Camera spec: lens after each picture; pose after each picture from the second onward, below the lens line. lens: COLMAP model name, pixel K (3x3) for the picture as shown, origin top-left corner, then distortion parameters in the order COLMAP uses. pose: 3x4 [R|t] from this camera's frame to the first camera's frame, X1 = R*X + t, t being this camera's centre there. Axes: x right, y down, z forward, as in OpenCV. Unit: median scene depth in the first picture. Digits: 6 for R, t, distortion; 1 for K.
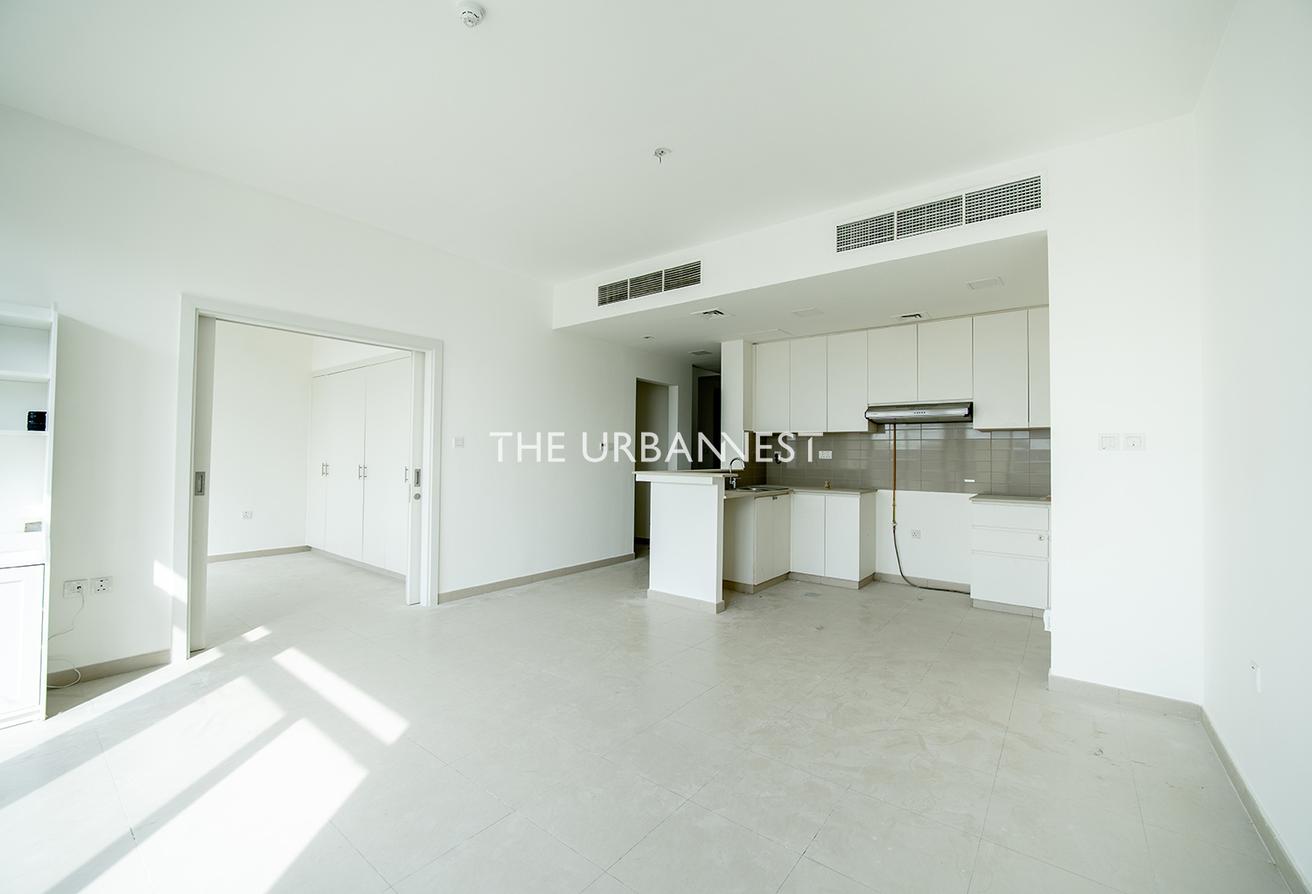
lens RADIAL K [[544.0, 0, 633.9], [0, 544.0, 446.9], [0, 0, 1]] dist [0.000347, 0.000308]
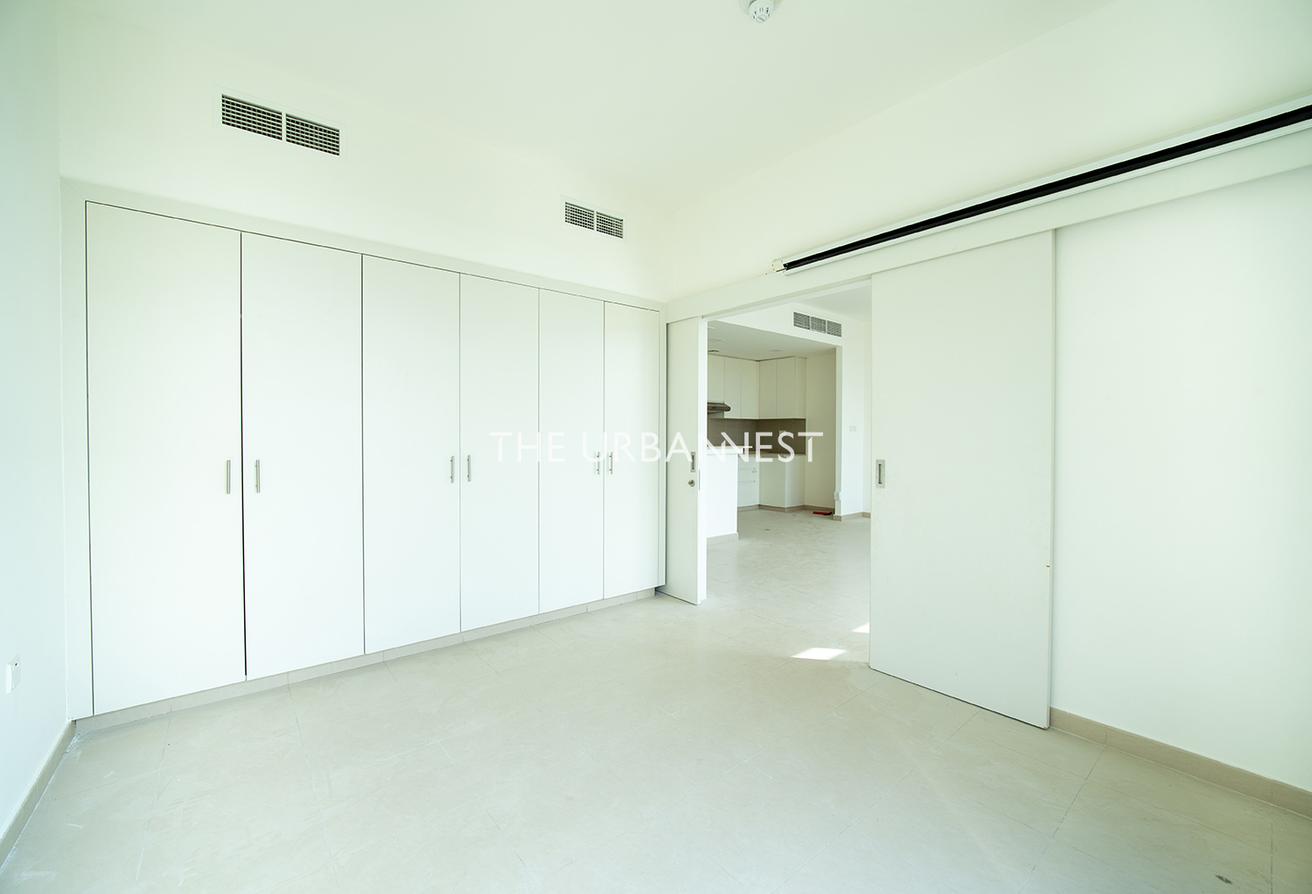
lens RADIAL K [[538.3, 0, 656.0], [0, 538.3, 447.0], [0, 0, 1]] dist [-0.013760, 0.000482]
pose [[0.180085, -0.031569, 0.983144, -1.302244], [-0.019070, 0.999185, 0.035577, 0.003843], [-0.983466, -0.025155, 0.179337, 0.940865]]
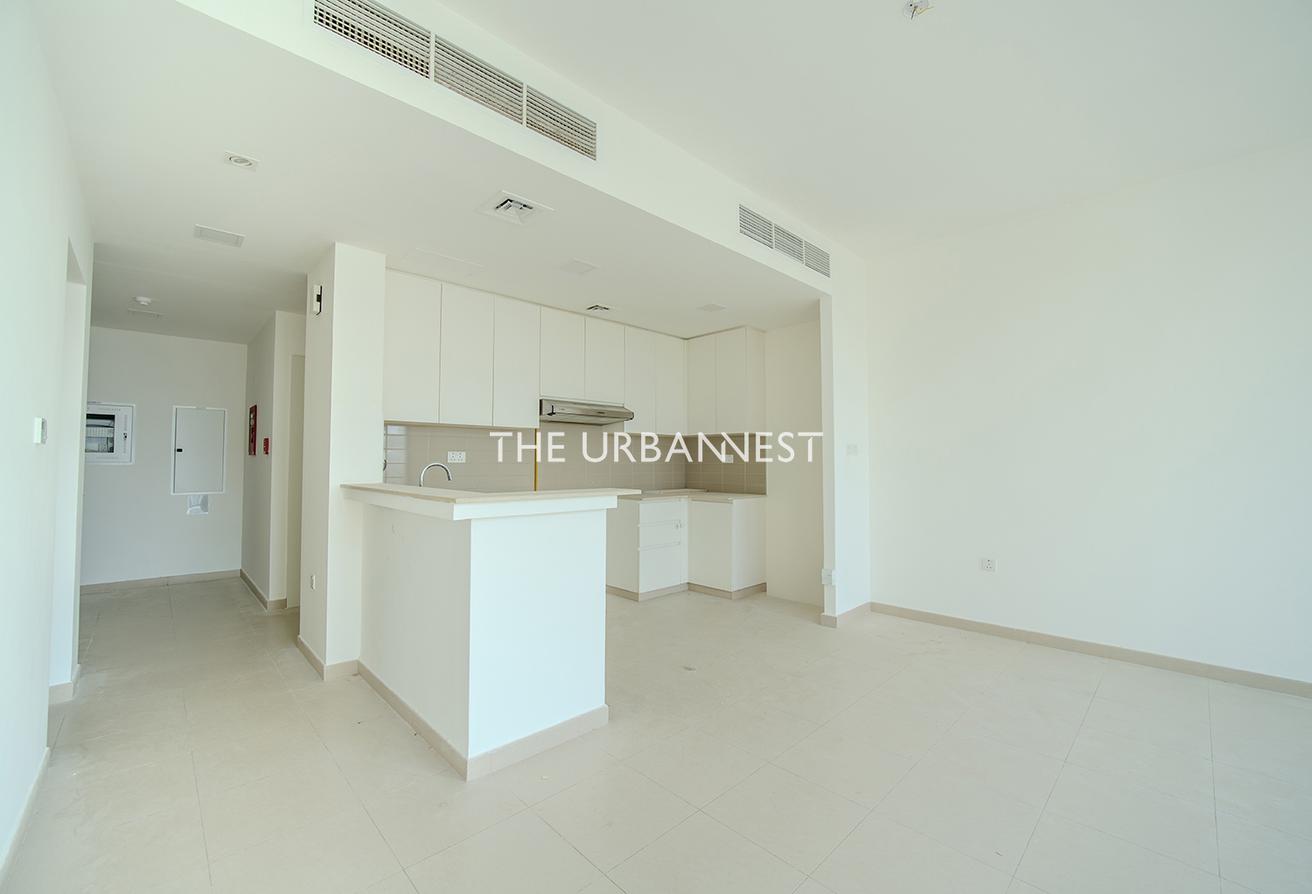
lens RADIAL K [[538.3, 0, 656.0], [0, 538.3, 447.0], [0, 0, 1]] dist [-0.013760, 0.000482]
pose [[0.104153, 0.017675, 0.994404, -0.431271], [-0.015533, 0.999749, -0.016143, 0.010510], [-0.994440, -0.013764, 0.104402, 0.869750]]
